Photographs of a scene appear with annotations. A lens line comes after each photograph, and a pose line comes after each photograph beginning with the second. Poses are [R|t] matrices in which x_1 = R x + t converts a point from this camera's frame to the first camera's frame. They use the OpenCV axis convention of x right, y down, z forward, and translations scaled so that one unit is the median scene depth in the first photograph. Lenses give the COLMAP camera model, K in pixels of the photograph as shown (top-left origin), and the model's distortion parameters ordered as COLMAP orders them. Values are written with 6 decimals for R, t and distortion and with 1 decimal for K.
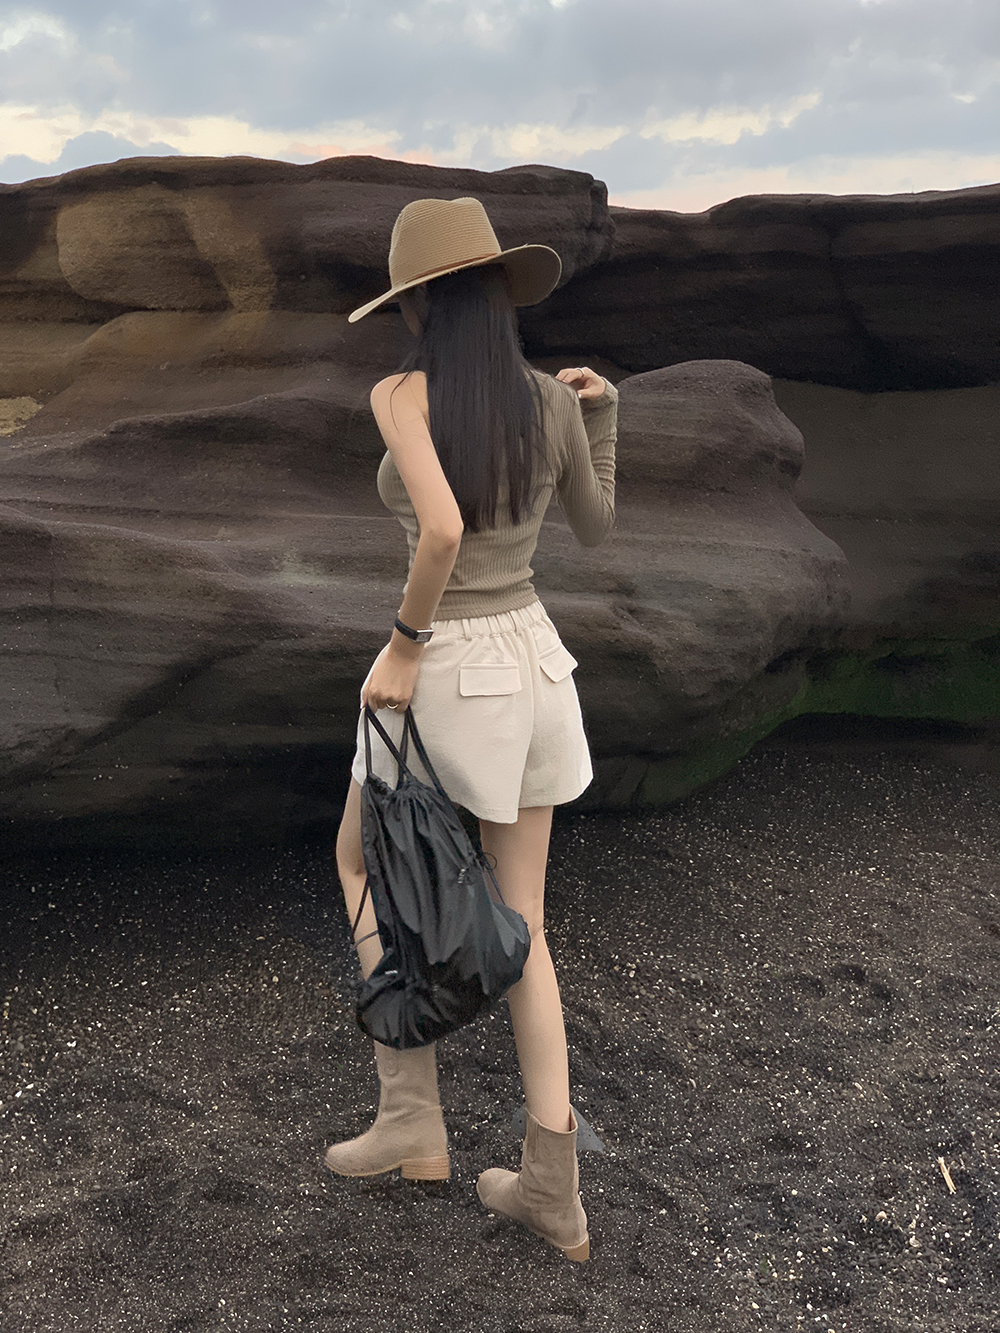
lens RADIAL K [[2014.4, 0, 501.9], [0, 2014.4, 665.7], [0, 0, 1]] dist [-0.040133, 0.000000]
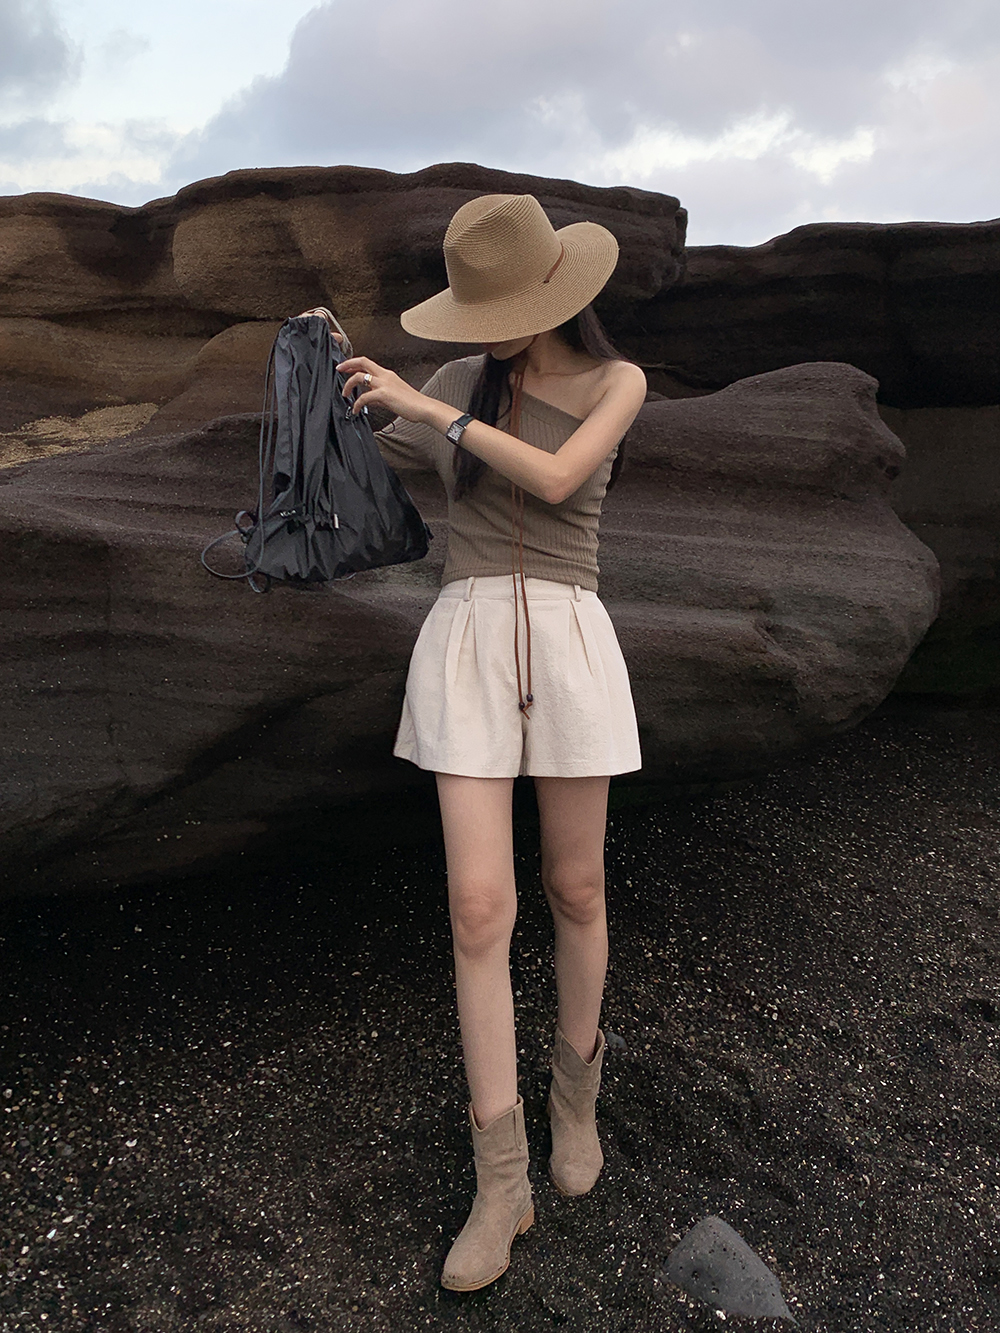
lens RADIAL K [[1284.6, 0, 506.0], [0, 1284.6, 641.5], [0, 0, 1]] dist [0.079789, 0.000000]
pose [[0.999895, 0.011838, -0.008320, -0.049173], [-0.011601, 0.999541, 0.027984, -0.036587], [0.008647, -0.027885, 0.999574, 0.411379]]
